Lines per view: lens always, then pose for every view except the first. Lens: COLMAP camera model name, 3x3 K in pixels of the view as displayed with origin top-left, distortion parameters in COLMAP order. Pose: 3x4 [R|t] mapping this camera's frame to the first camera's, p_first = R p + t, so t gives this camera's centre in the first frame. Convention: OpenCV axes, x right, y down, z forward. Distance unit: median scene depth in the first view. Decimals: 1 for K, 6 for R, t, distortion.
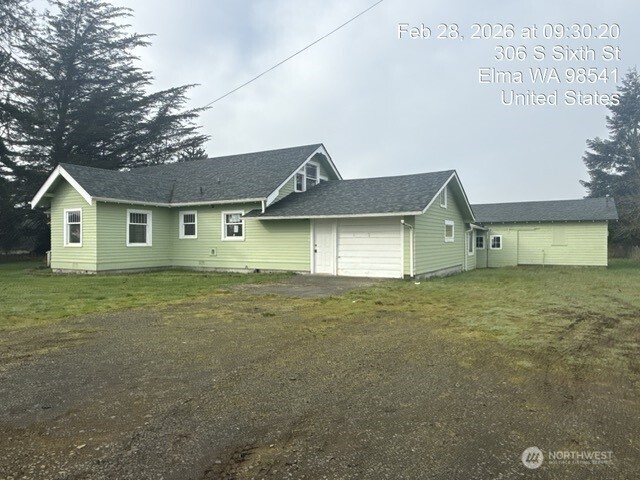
lens RADIAL K [[417.7, 0, 320.0], [0, 417.7, 240.0], [0, 0, 1]] dist [0.003549, 0.000170]
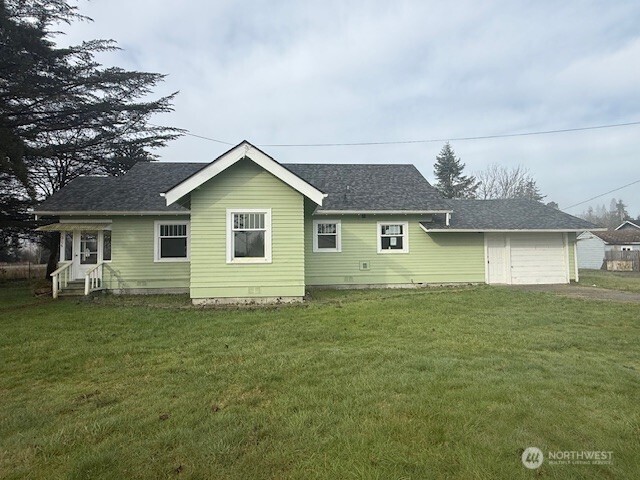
lens RADIAL K [[351.7, 0, 320.0], [0, 351.7, 240.0], [0, 0, 1]] dist [-0.000232, -0.000231]
pose [[0.831668, 0.015105, 0.555067, -0.786457], [0.008923, 0.999137, -0.040560, 0.001318], [-0.555201, 0.038685, 0.830816, 0.436105]]
